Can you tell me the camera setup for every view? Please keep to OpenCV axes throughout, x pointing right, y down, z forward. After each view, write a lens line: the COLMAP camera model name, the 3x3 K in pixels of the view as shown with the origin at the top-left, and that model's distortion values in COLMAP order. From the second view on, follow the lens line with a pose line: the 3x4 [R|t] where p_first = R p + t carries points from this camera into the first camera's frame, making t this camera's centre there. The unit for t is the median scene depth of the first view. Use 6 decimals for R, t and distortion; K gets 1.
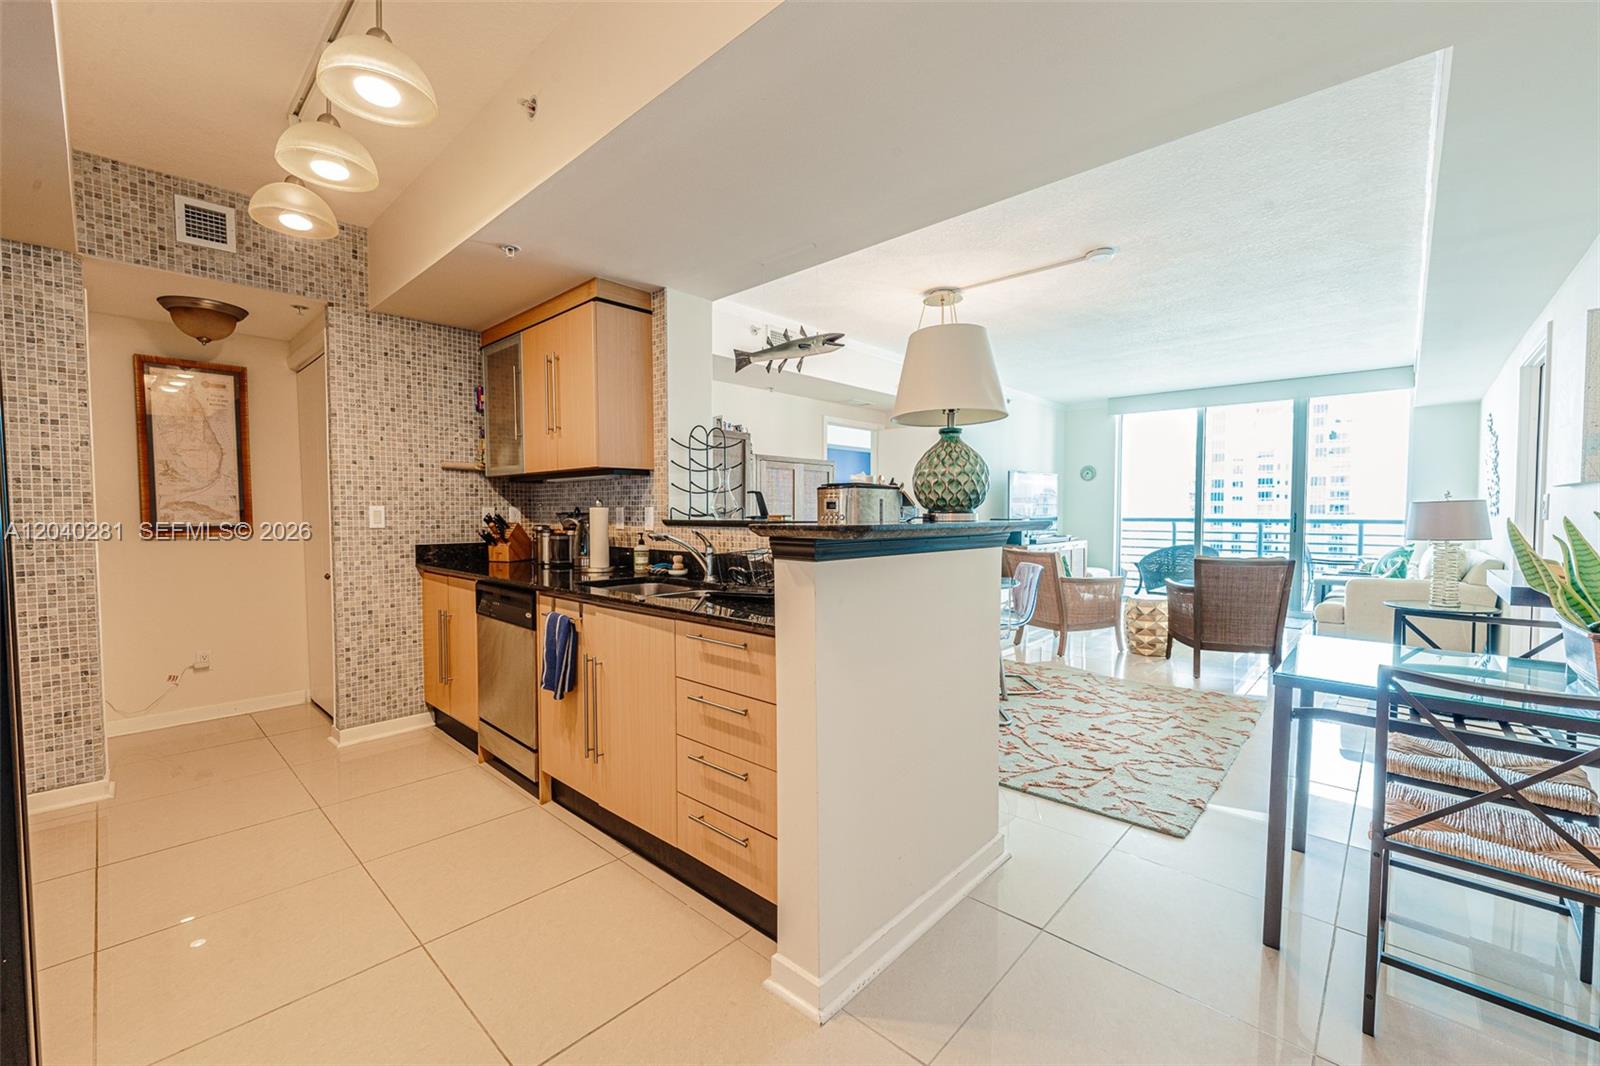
lens RADIAL K [[646.2, 0, 809.2], [0, 646.2, 531.5], [0, 0, 1]] dist [0.004245, -0.002412]
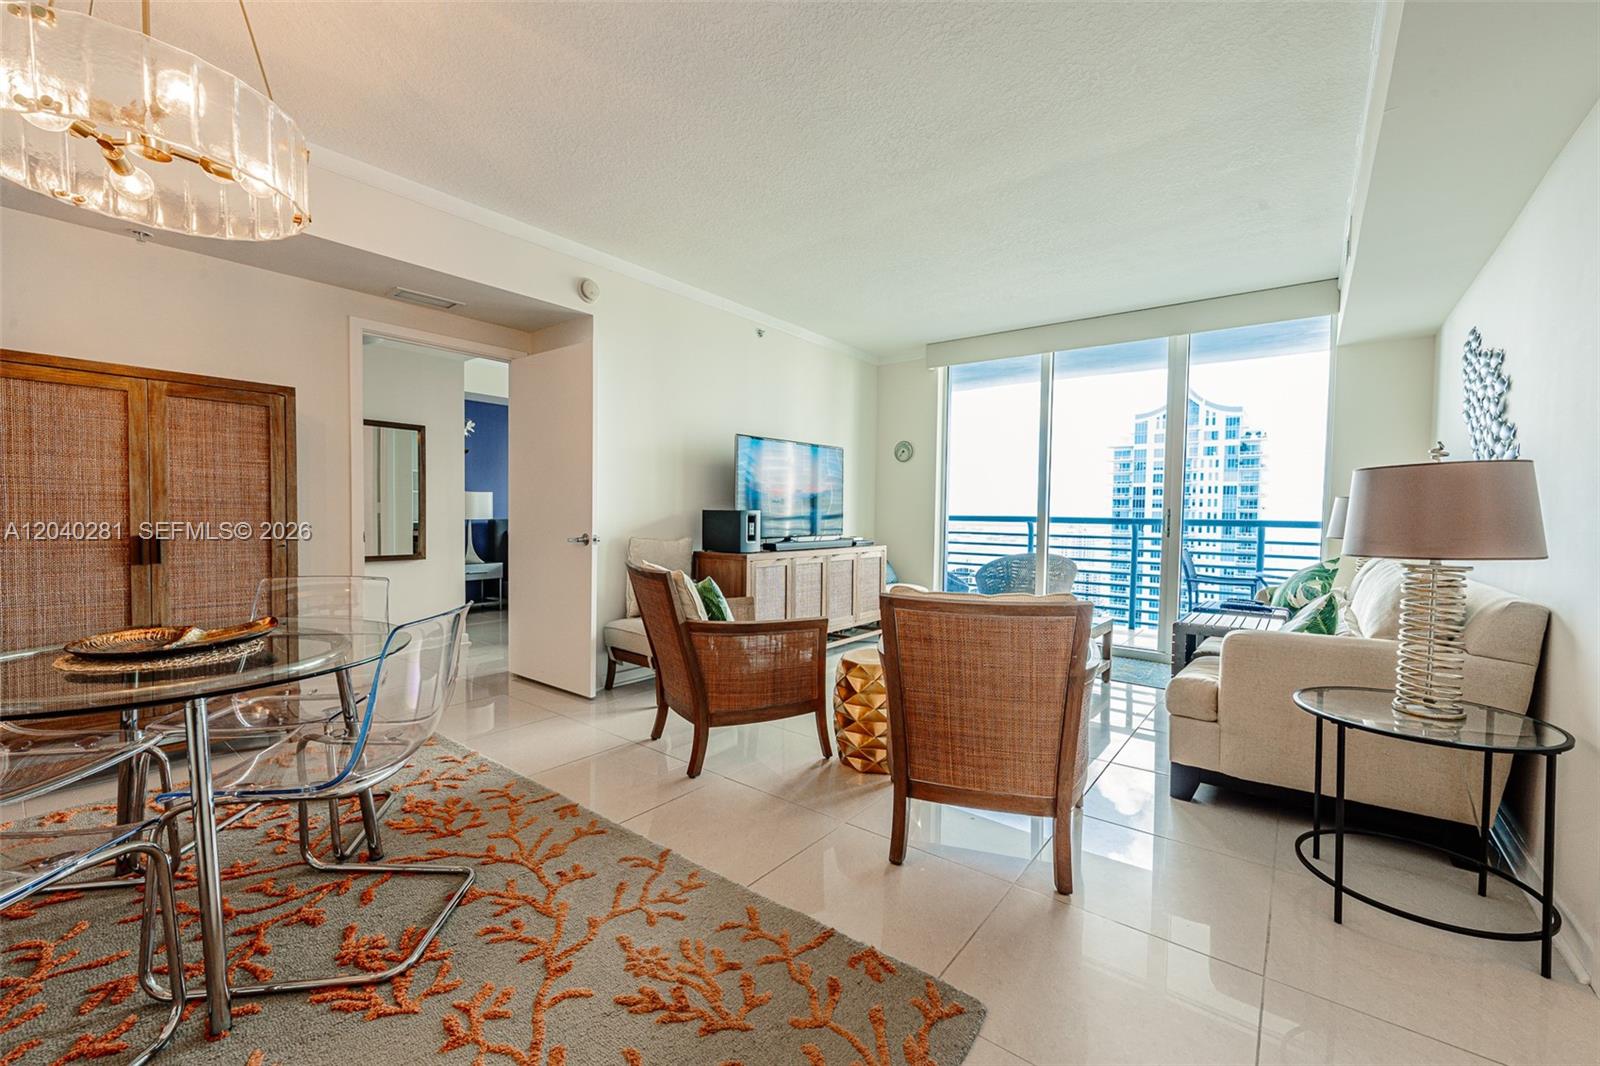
lens RADIAL K [[646.2, 0, 804.3], [0, 646.2, 530.7], [0, 0, 1]] dist [0.004245, -0.002412]
pose [[0.996376, 0.012169, 0.084185, 0.646637], [-0.011886, 0.999922, -0.003859, 0.002883], [-0.084225, 0.002845, 0.996443, 0.736642]]
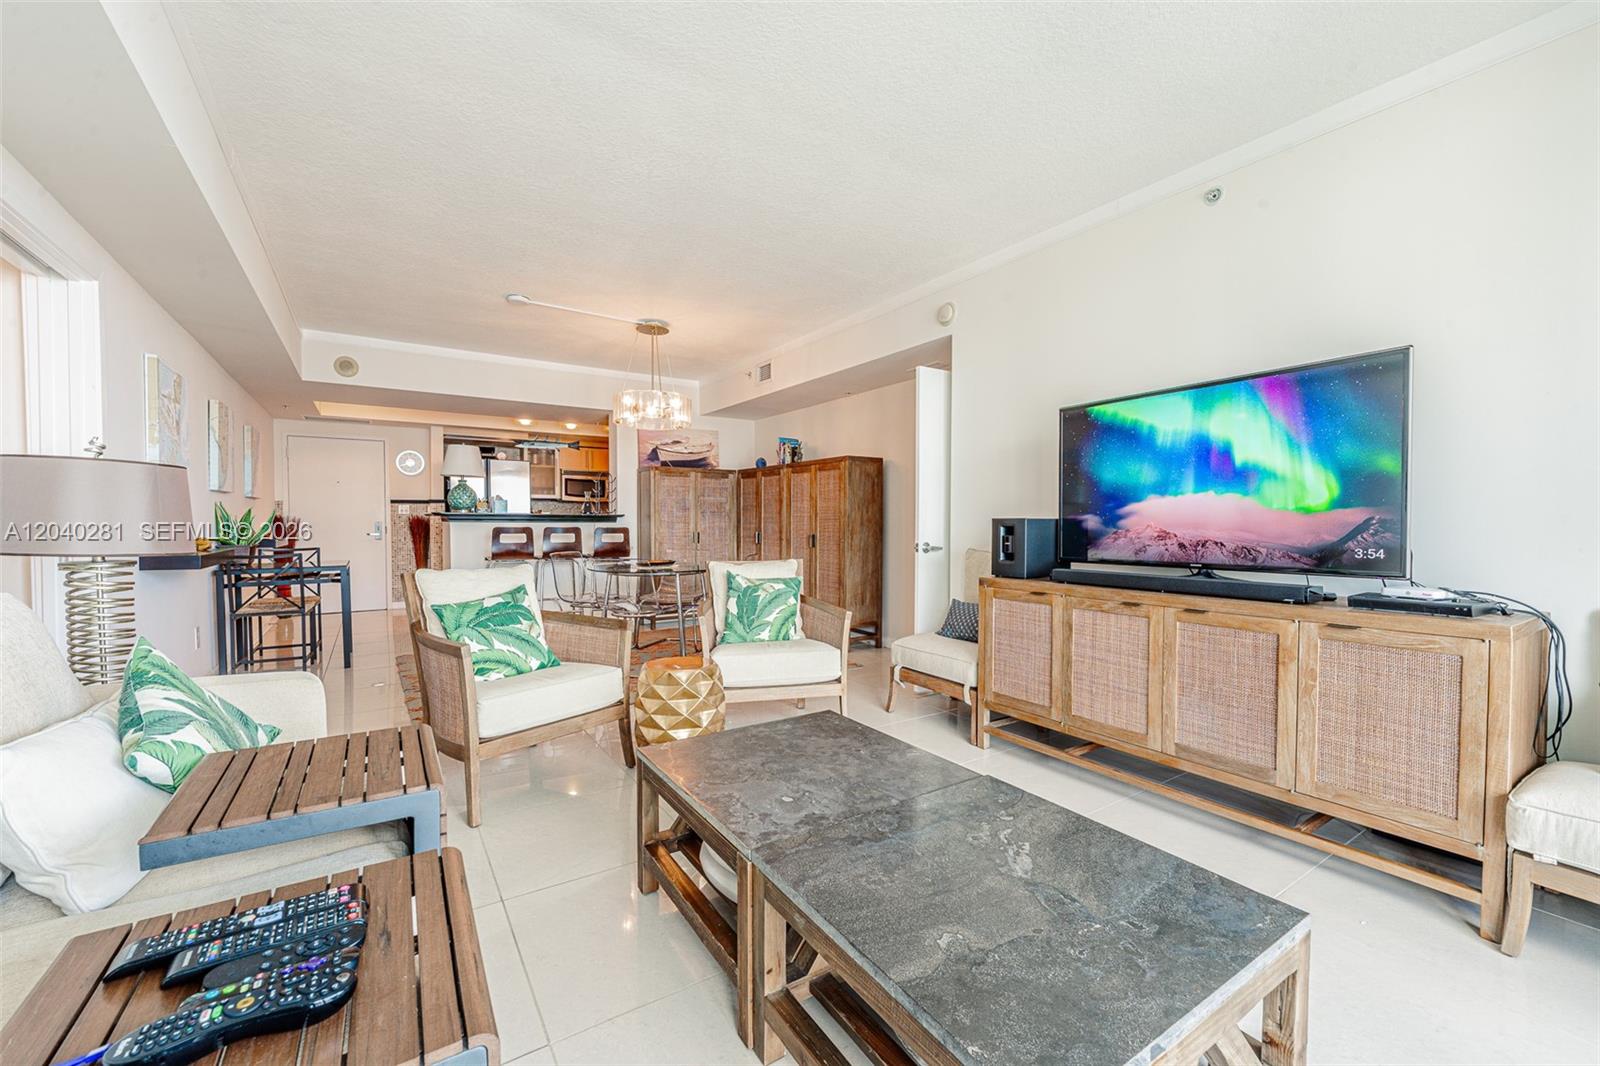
lens RADIAL K [[646.2, 0, 790.0], [0, 646.2, 533.5], [0, 0, 1]] dist [0.004245, -0.002412]
pose [[-0.253813, 0.020711, -0.967032, 1.543157], [-0.029970, 0.999122, 0.029265, -0.033375], [0.966789, 0.036410, -0.252969, 1.853762]]
